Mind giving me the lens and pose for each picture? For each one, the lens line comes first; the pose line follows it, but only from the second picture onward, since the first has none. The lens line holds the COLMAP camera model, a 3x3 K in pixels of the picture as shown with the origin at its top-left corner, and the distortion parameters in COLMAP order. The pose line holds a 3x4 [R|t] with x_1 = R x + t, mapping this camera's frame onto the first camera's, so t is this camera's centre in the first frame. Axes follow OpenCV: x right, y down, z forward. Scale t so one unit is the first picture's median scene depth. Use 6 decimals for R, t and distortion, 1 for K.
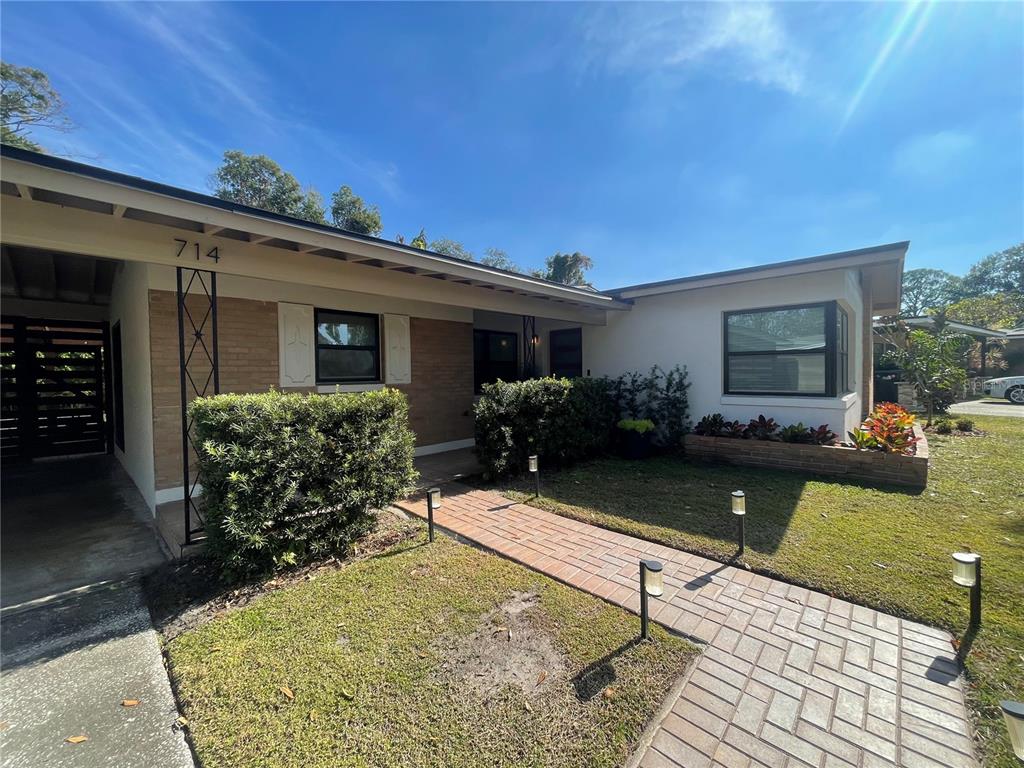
lens RADIAL K [[413.0, 0, 512.0], [0, 413.0, 384.0], [0, 0, 1]] dist [0.008947, -0.004148]
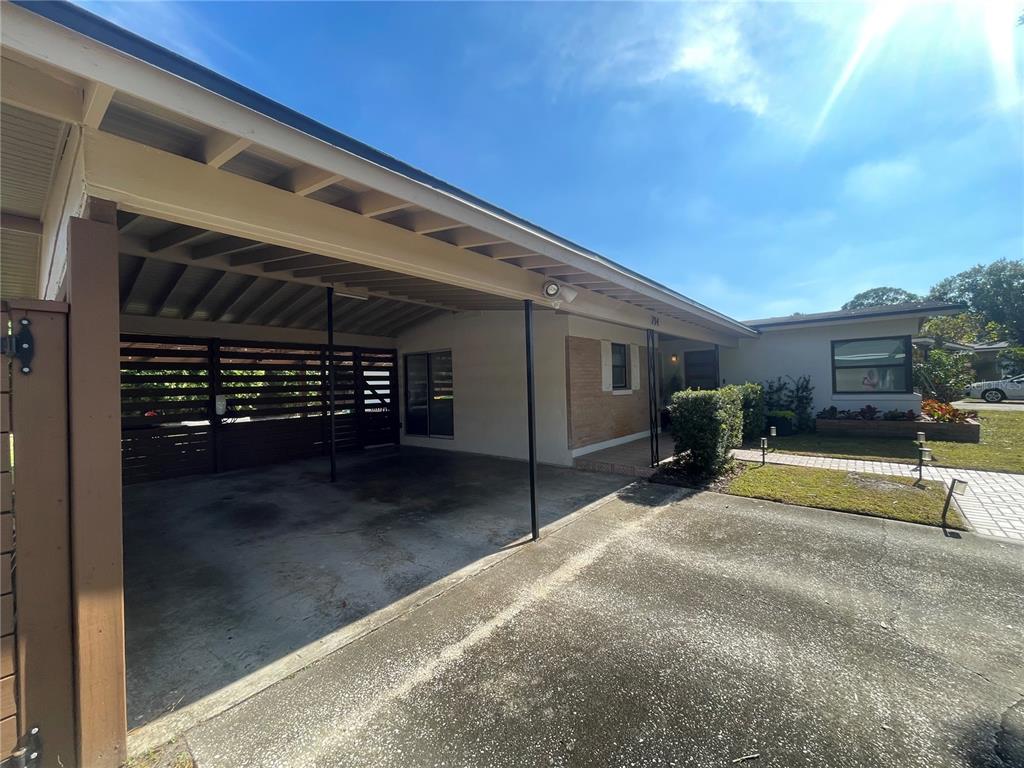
lens RADIAL K [[401.7, 0, 508.1], [0, 401.7, 404.9], [0, 0, 1]] dist [0.000563, 0.000380]
pose [[0.998664, -0.014637, 0.049558, -0.841090], [0.013286, 0.999534, 0.027494, 0.009693], [-0.049937, -0.026799, 0.998393, -0.484882]]
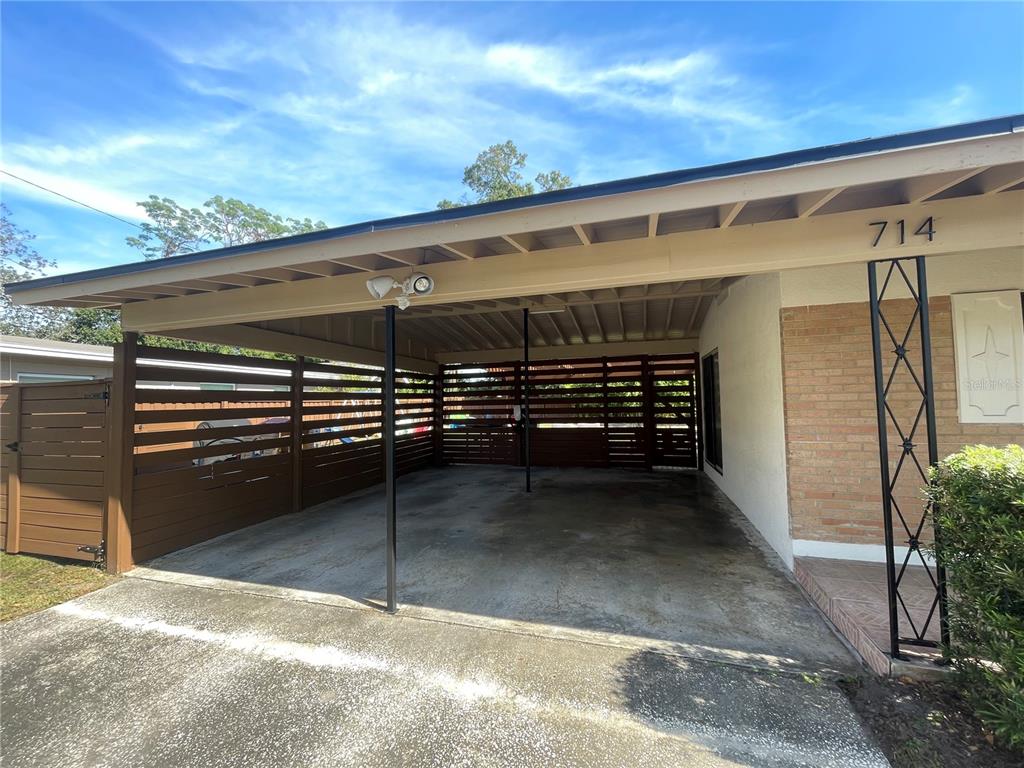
lens RADIAL K [[413.0, 0, 512.0], [0, 413.0, 384.0], [0, 0, 1]] dist [0.008947, -0.004148]
pose [[0.440972, -0.031463, -0.896969, -0.230004], [-0.010690, 0.999130, -0.040301, -0.015817], [0.897457, 0.027360, 0.440252, 0.060632]]
